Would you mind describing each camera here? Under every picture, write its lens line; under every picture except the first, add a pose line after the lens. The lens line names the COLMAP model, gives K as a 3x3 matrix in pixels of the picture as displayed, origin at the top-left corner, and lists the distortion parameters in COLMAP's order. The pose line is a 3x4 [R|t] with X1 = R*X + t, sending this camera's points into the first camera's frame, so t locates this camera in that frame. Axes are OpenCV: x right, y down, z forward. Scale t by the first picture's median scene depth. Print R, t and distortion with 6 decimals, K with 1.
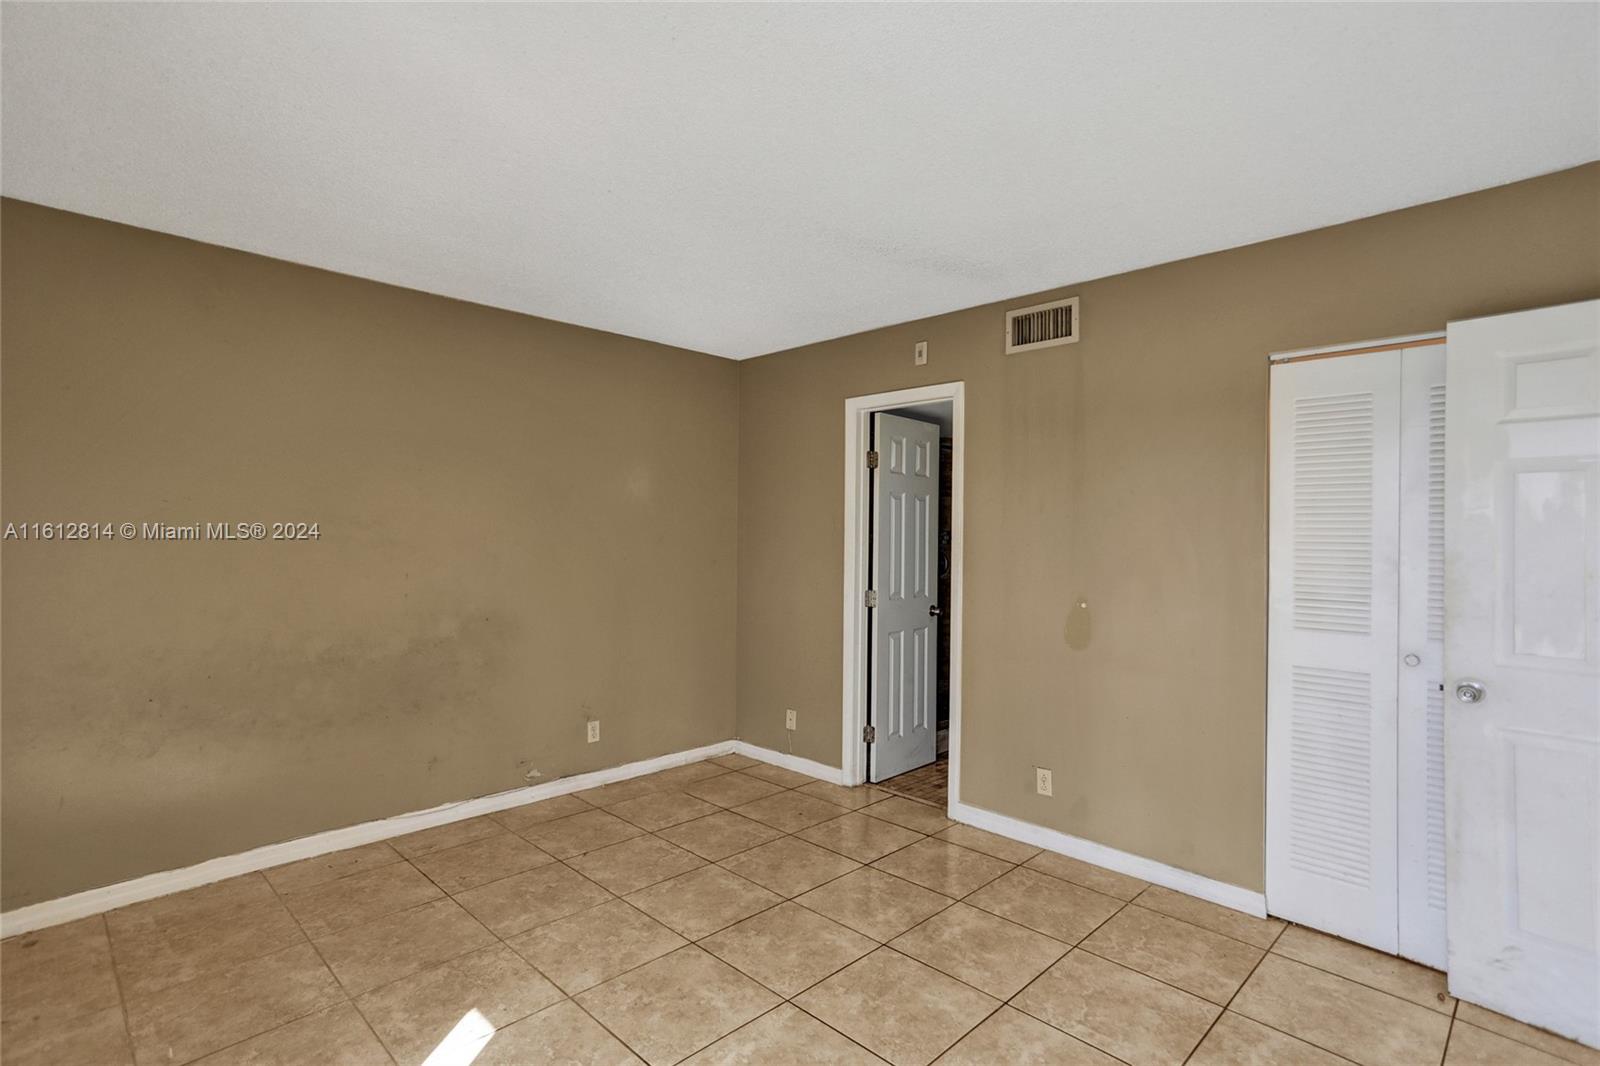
lens RADIAL K [[799.3, 0, 791.8], [0, 799.3, 532.0], [0, 0, 1]] dist [-0.028446, 0.042633]
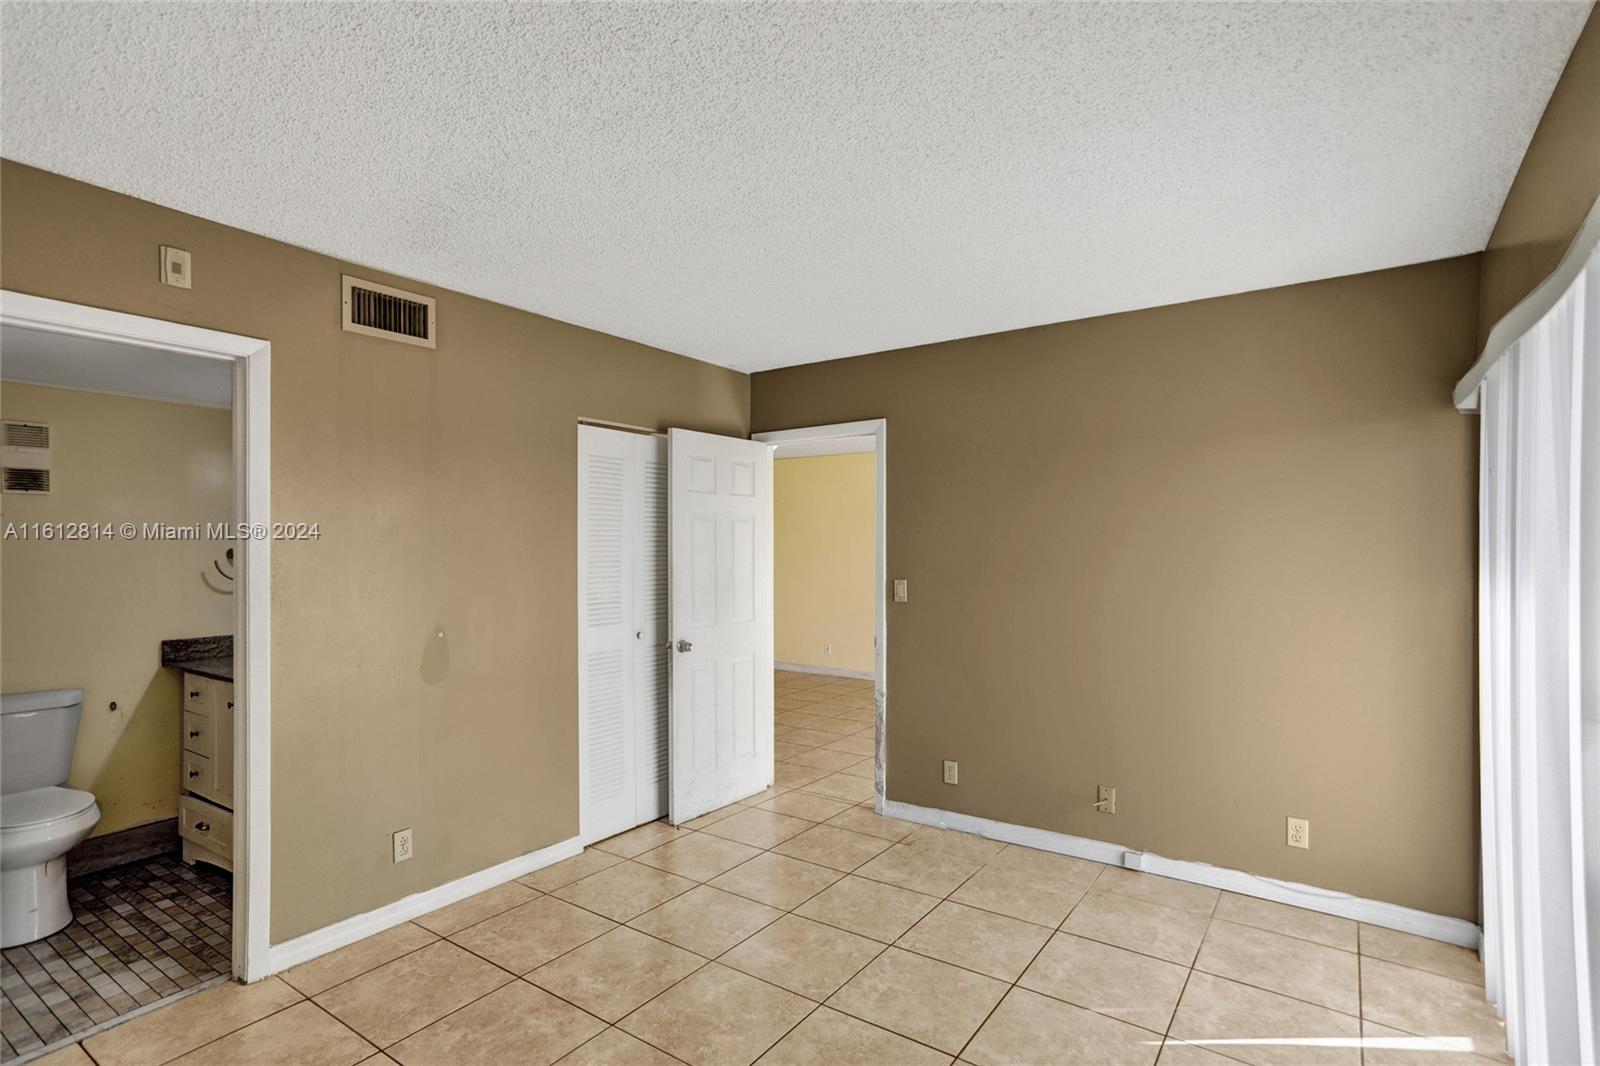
lens RADIAL K [[795.5, 0, 804.1], [0, 795.5, 554.5], [0, 0, 1]] dist [0.000942, 0.025501]
pose [[-0.181197, -0.023659, 0.983162, -0.689391], [-0.006274, 0.999718, 0.022901, -0.028858], [-0.983427, -0.002018, -0.181295, 0.825249]]
